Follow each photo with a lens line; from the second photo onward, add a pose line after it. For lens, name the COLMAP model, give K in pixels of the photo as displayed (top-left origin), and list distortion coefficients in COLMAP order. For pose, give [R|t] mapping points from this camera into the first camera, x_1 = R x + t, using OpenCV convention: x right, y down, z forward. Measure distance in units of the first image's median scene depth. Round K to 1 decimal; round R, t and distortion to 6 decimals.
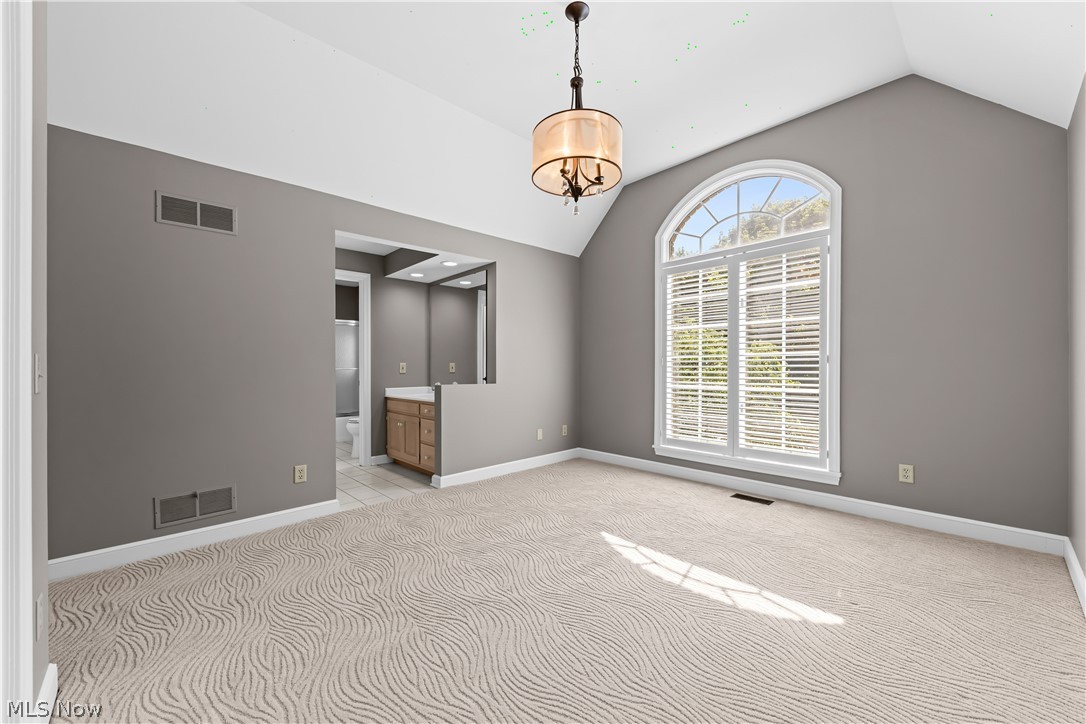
lens RADIAL K [[425.0, 0, 533.6], [0, 425.0, 362.0], [0, 0, 1]] dist [0.000053, -0.000013]
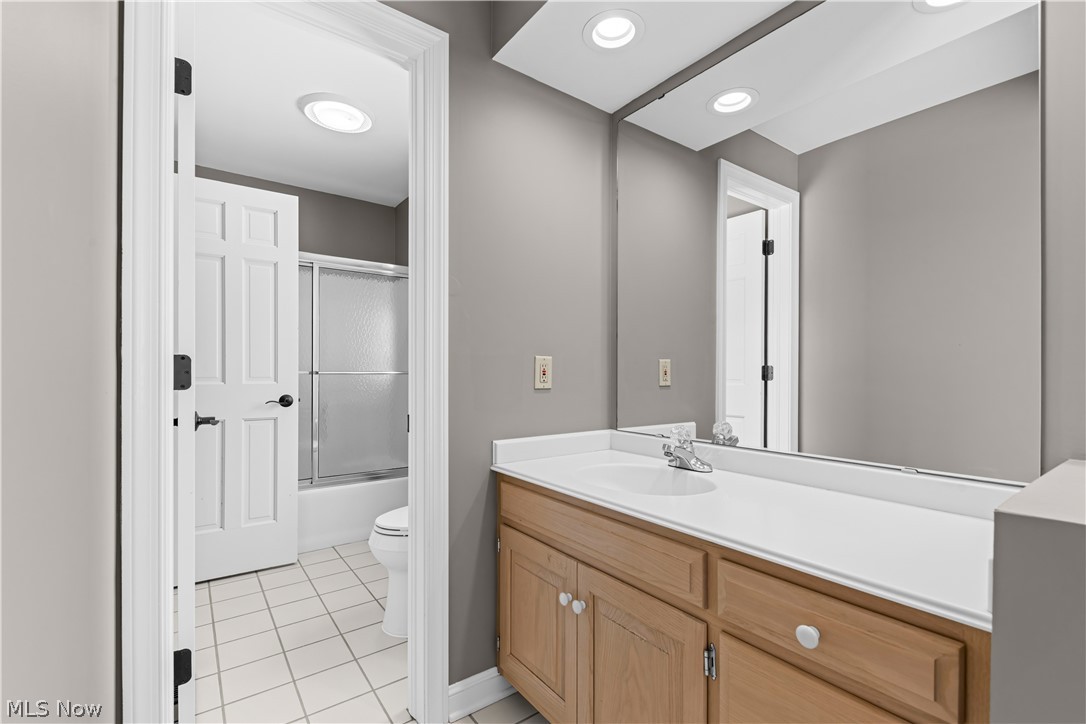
lens RADIAL K [[491.3, 0, 549.6], [0, 491.3, 367.4], [0, 0, 1]] dist [-0.005102, -0.000413]
pose [[0.995403, 0.003769, -0.095697, -0.279070], [-0.003725, 0.999993, 0.000638, 0.010865], [0.095699, -0.000279, 0.995410, 0.668679]]
